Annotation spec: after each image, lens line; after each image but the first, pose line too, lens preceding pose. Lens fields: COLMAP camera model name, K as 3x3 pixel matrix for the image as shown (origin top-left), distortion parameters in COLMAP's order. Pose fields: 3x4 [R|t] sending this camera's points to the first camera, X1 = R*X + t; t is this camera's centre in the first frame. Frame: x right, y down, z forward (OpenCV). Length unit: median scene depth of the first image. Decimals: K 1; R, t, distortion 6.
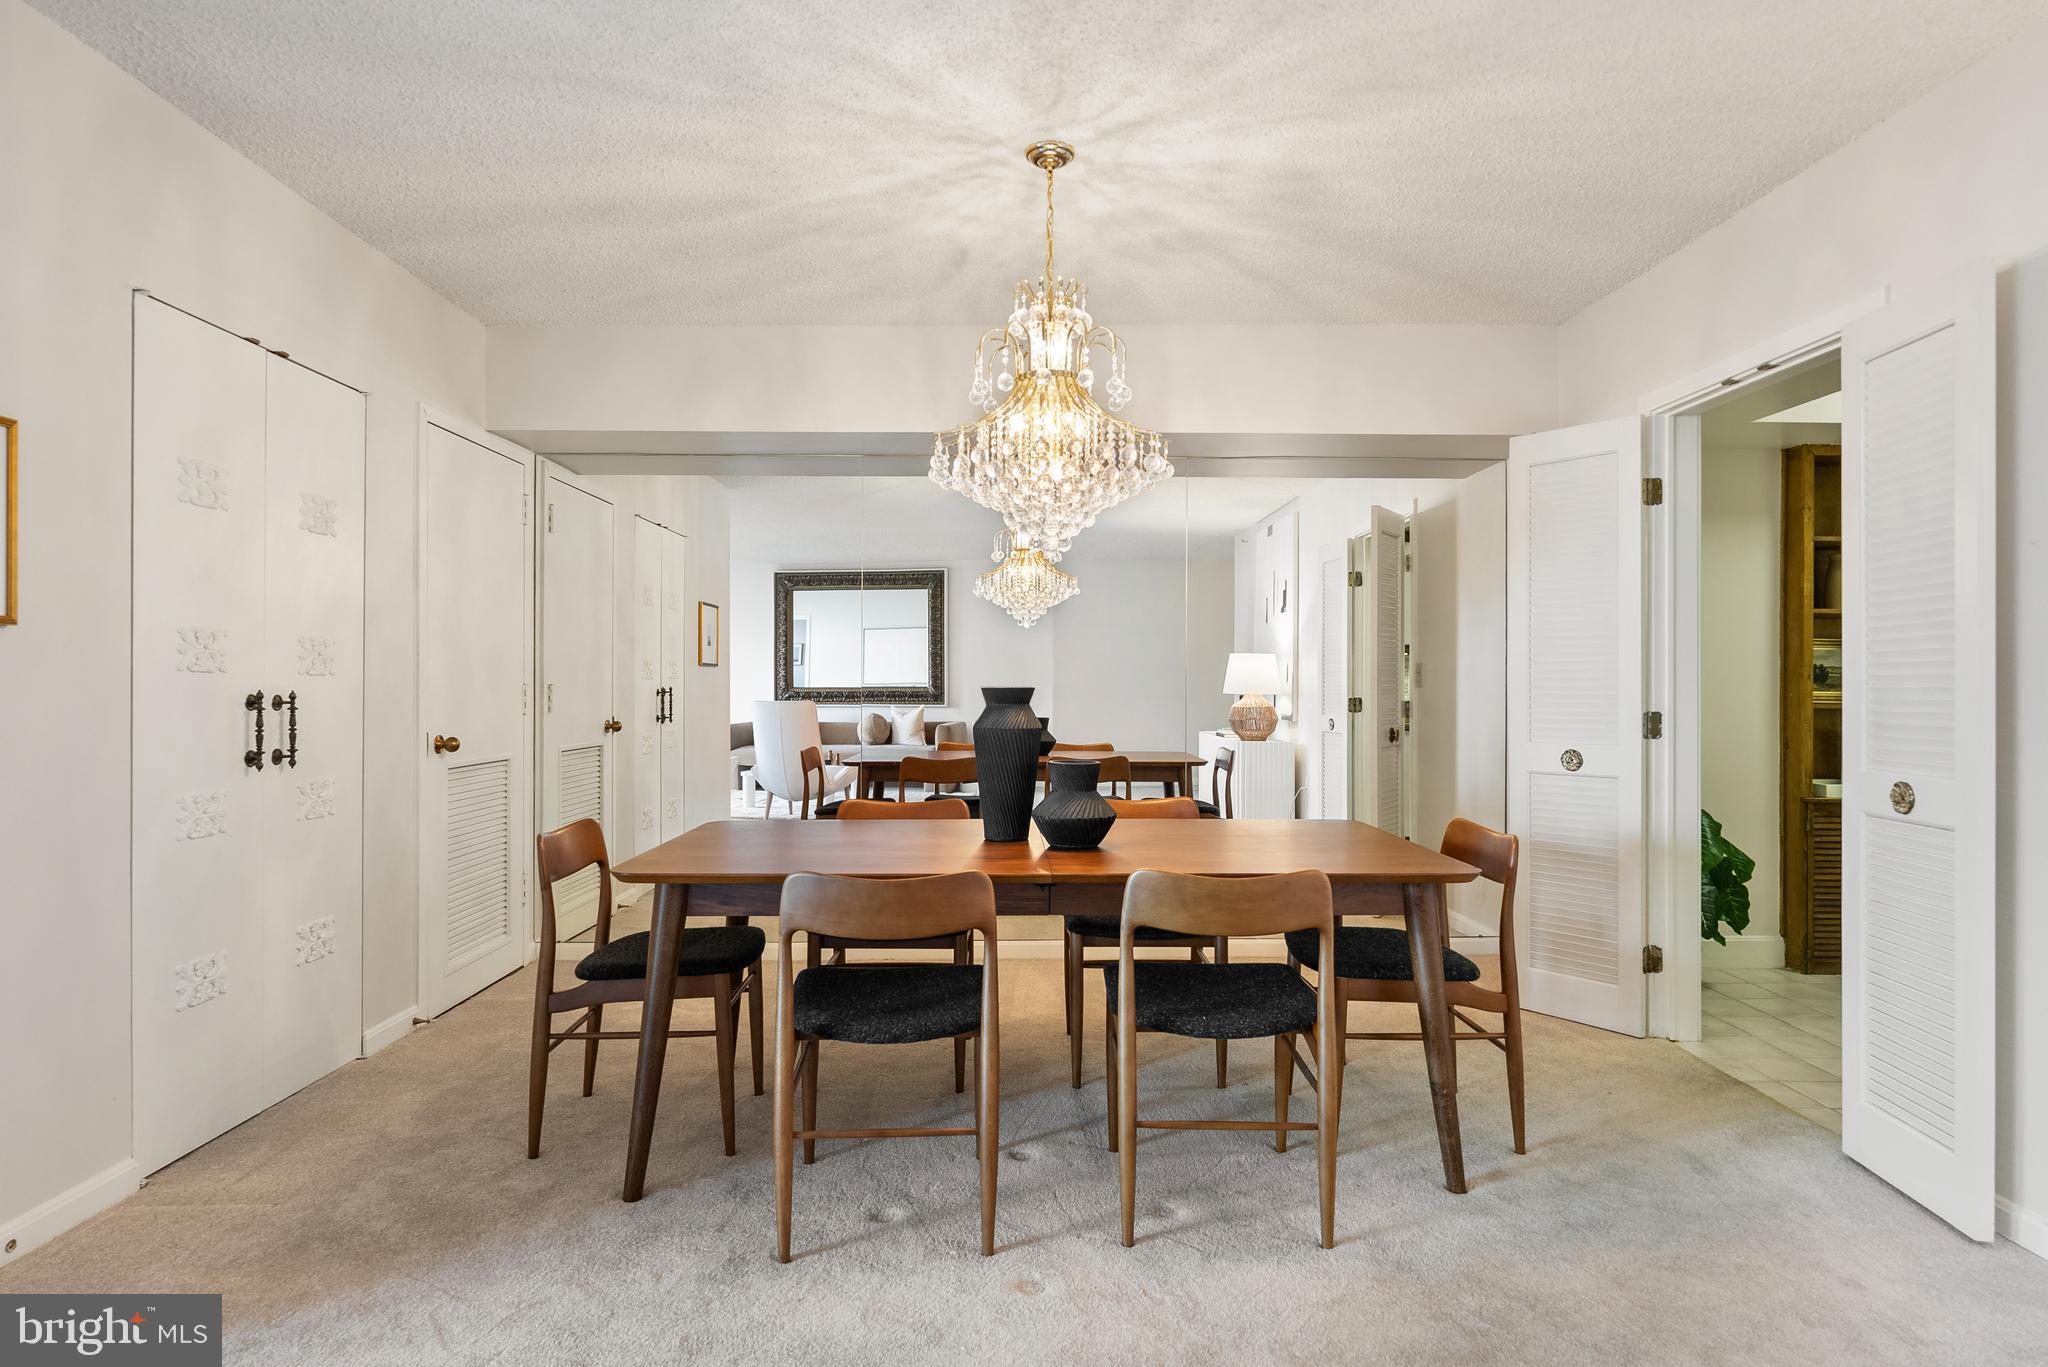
lens RADIAL K [[1147.9, 0, 1016.7], [0, 1147.9, 683.1], [0, 0, 1]] dist [-0.000197, 0.001266]
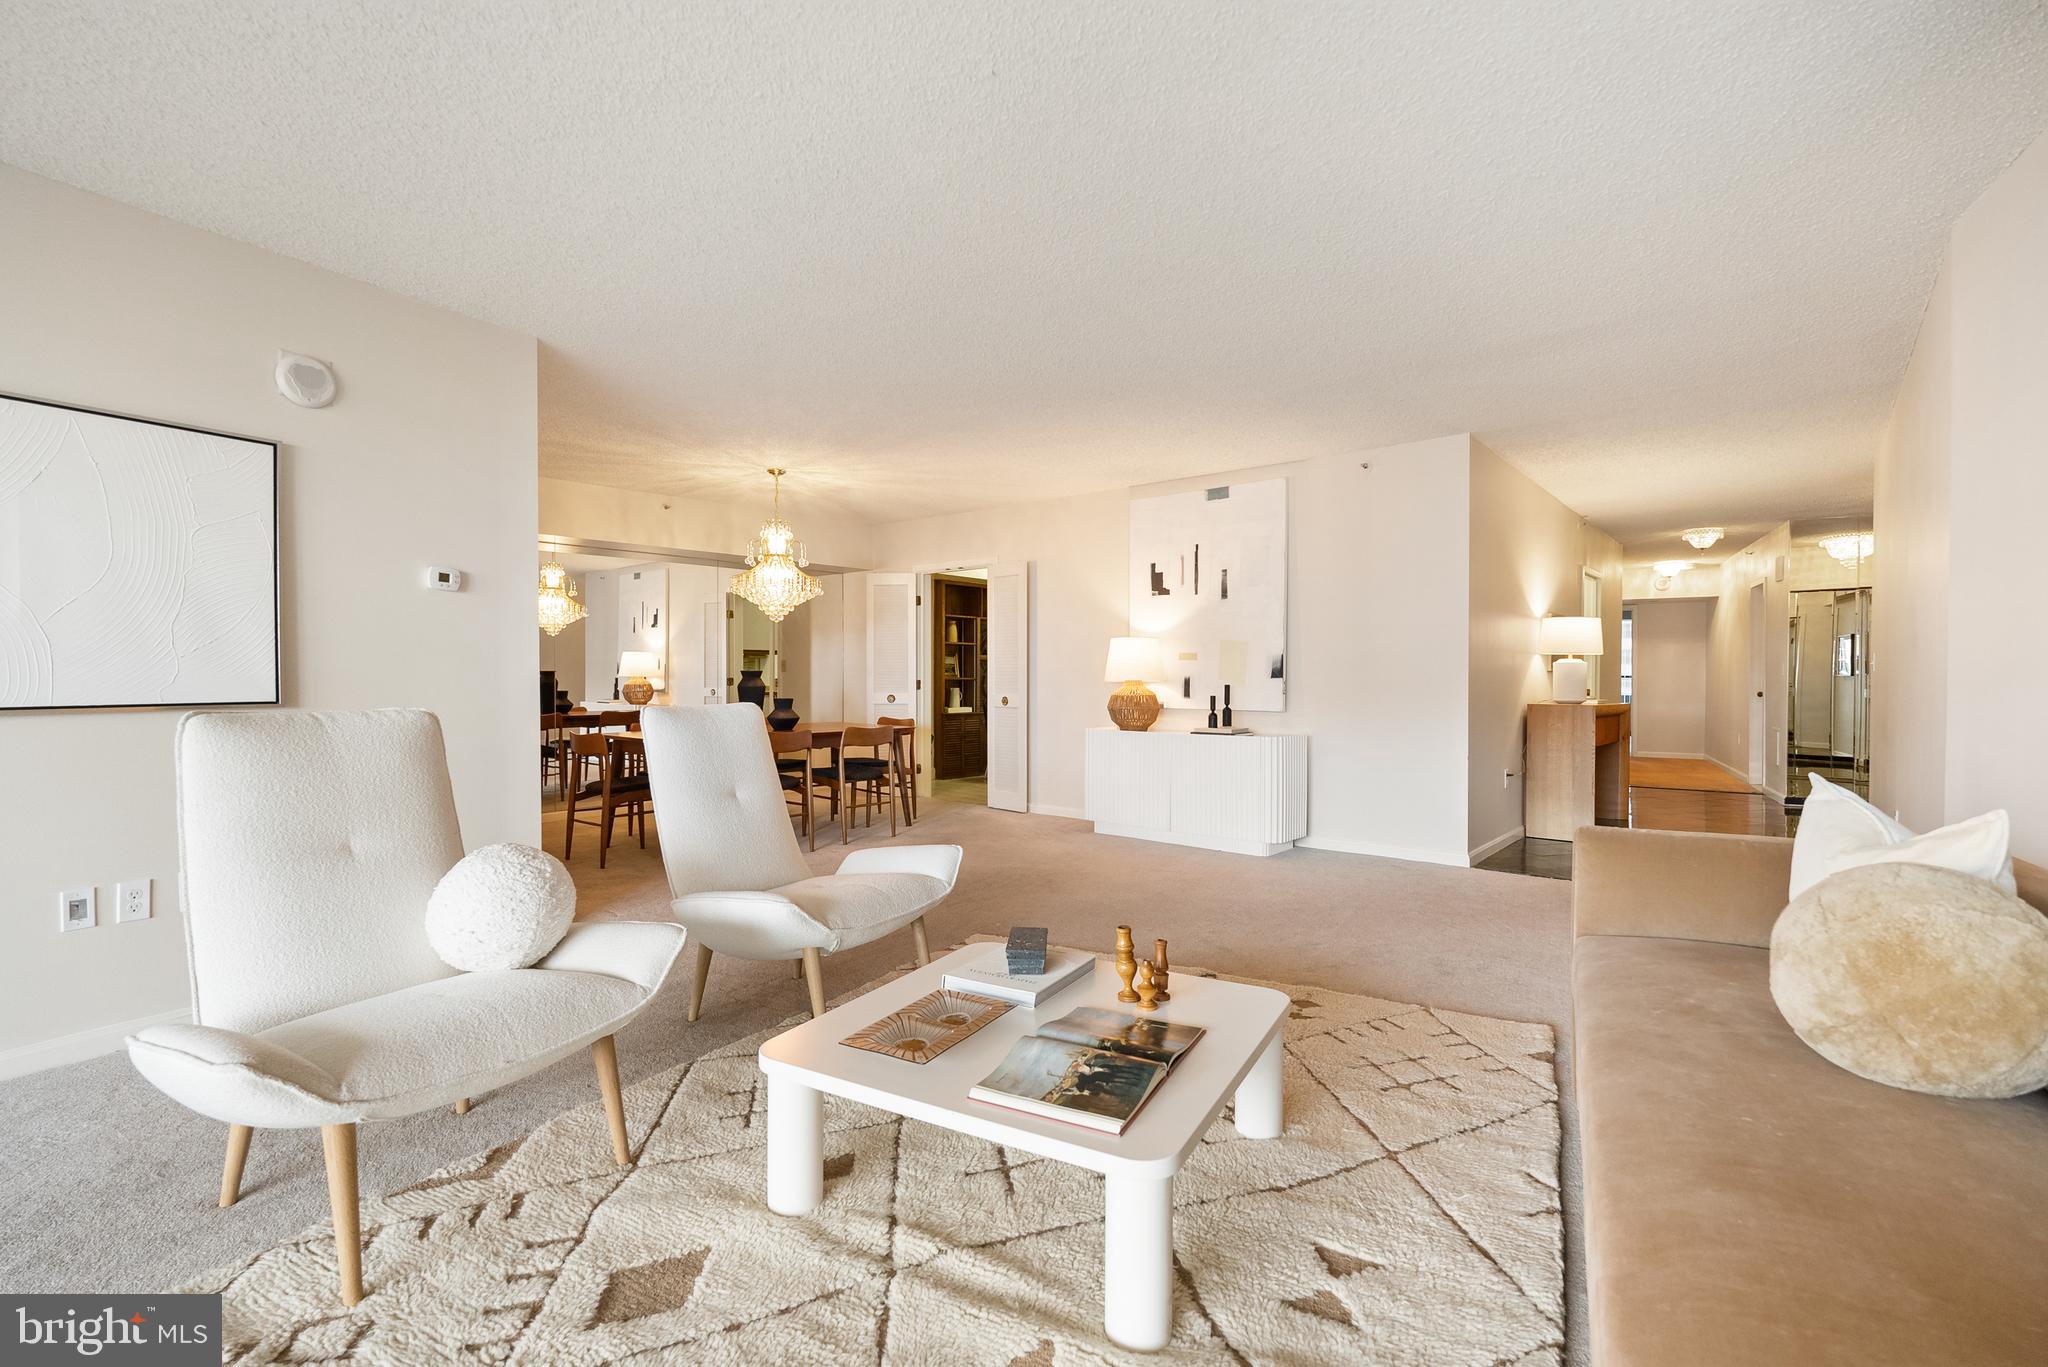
lens RADIAL K [[923.0, 0, 1024.3], [0, 923.0, 691.3], [0, 0, 1]] dist [-0.002281, -0.000476]
pose [[0.672447, -0.013879, 0.740015, -0.911050], [-0.001264, 0.999801, 0.019900, 0.007464], [-0.740144, -0.014317, 0.672296, -0.679112]]
